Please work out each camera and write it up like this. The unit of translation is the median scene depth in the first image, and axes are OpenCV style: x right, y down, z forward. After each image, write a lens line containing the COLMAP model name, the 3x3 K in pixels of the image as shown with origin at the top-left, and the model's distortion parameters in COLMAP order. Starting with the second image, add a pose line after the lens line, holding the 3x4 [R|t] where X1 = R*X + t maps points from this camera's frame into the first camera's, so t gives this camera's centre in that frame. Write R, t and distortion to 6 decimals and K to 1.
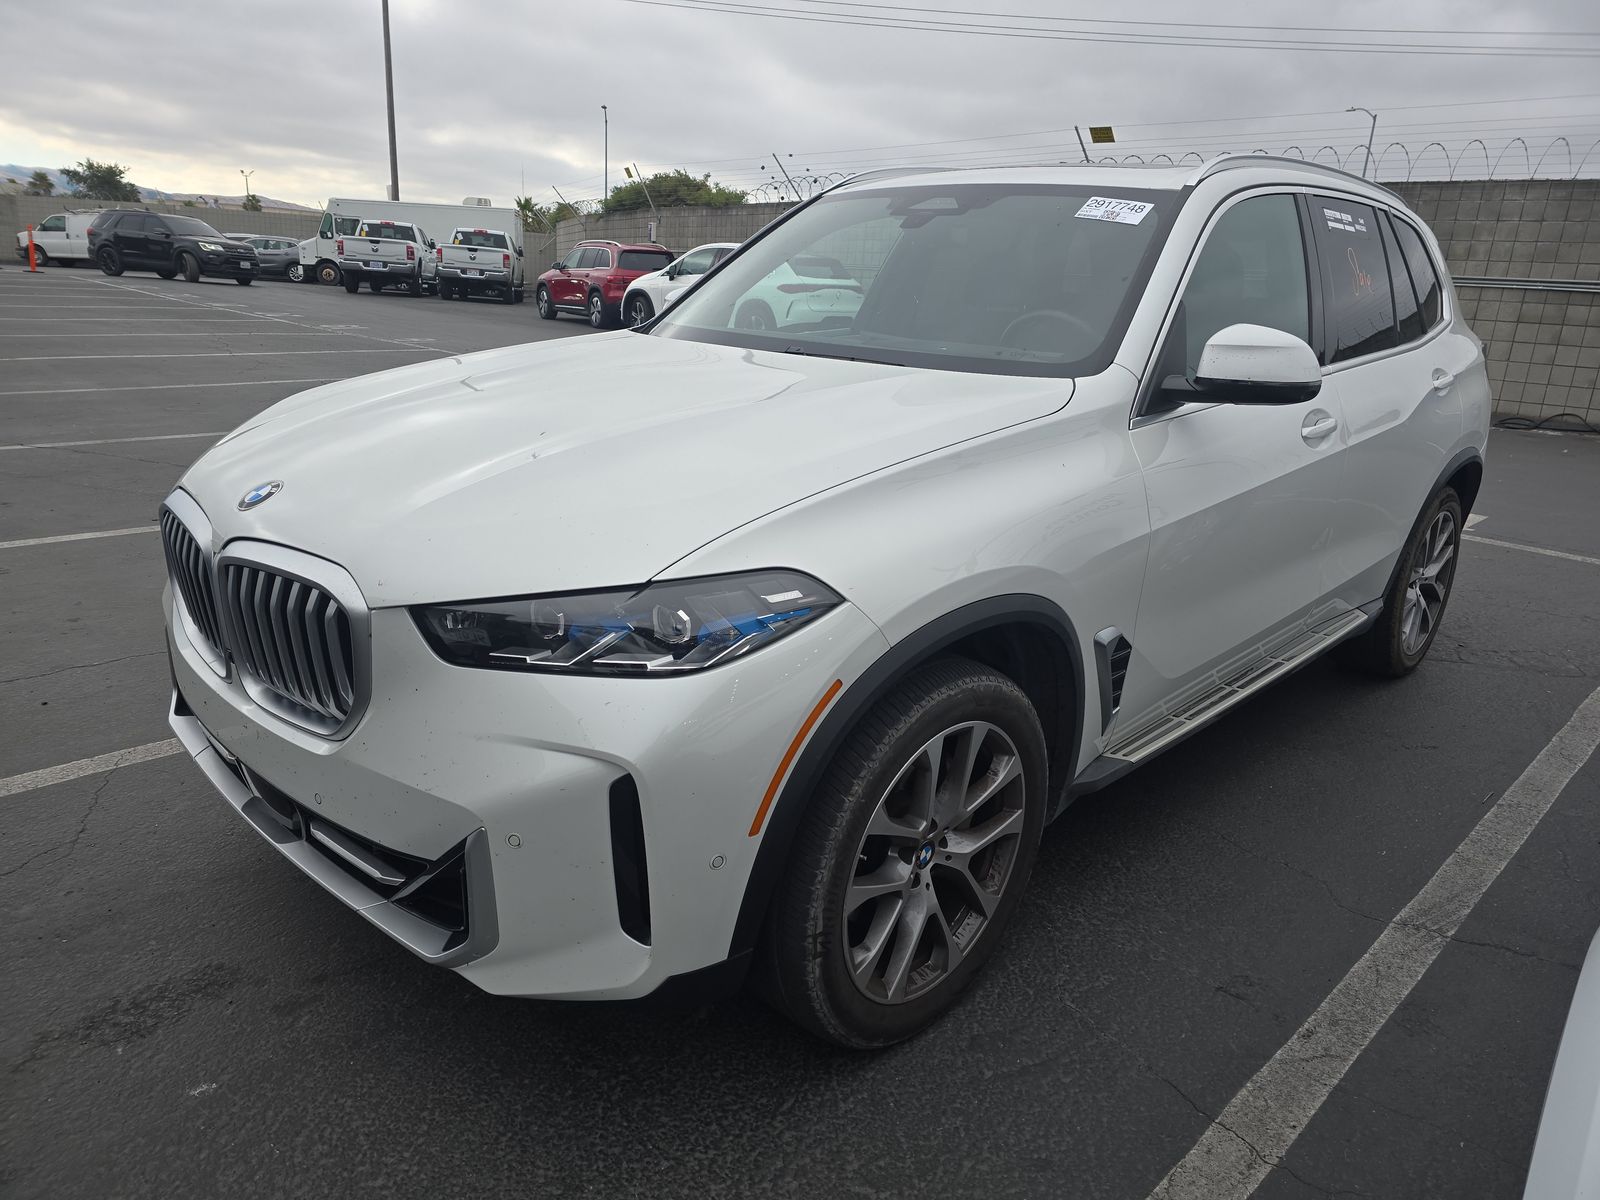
lens RADIAL K [[1065.1, 0, 796.6], [0, 1065.1, 597.6], [0, 0, 1]] dist [0.037532, -0.039221]
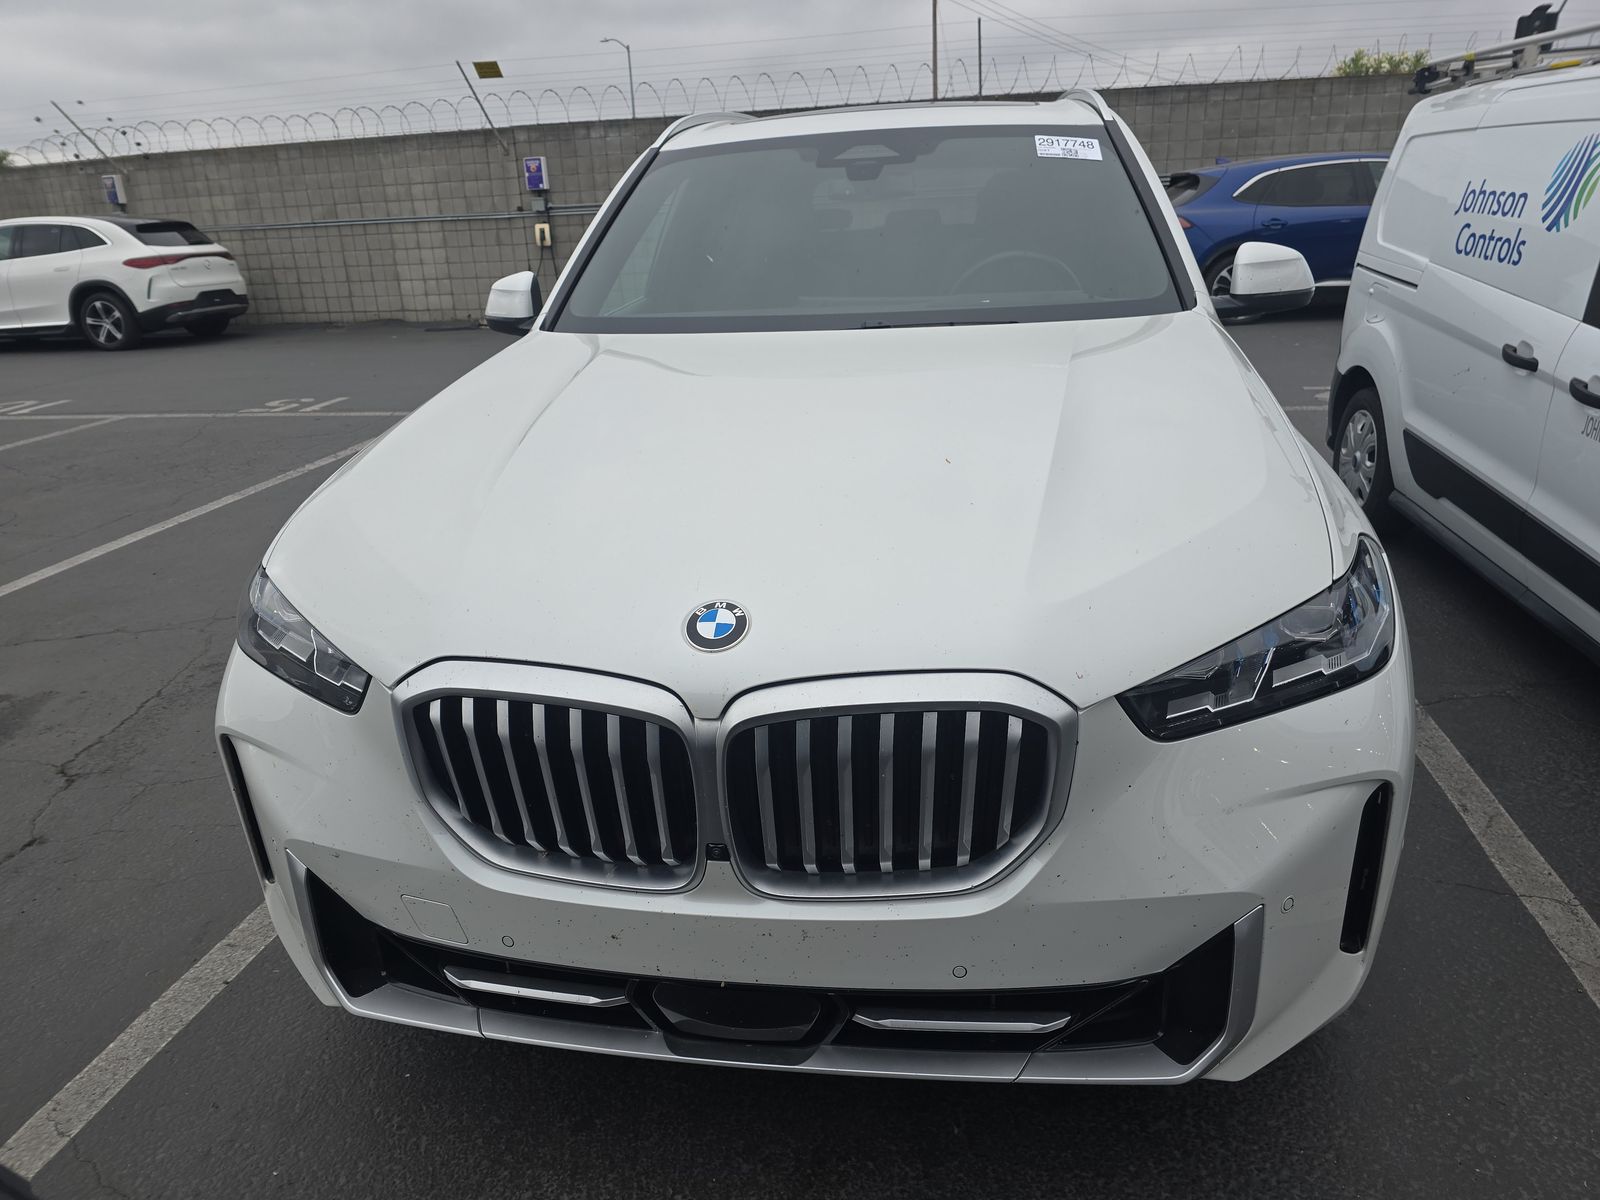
lens RADIAL K [[1065.1, 0, 794.2], [0, 1065.1, 597.7], [0, 0, 1]] dist [0.037532, -0.039221]
pose [[0.823474, -0.269444, 0.499290, -0.547324], [0.243181, 0.962720, 0.118459, -0.125039], [-0.512595, 0.023870, 0.858299, 0.245395]]
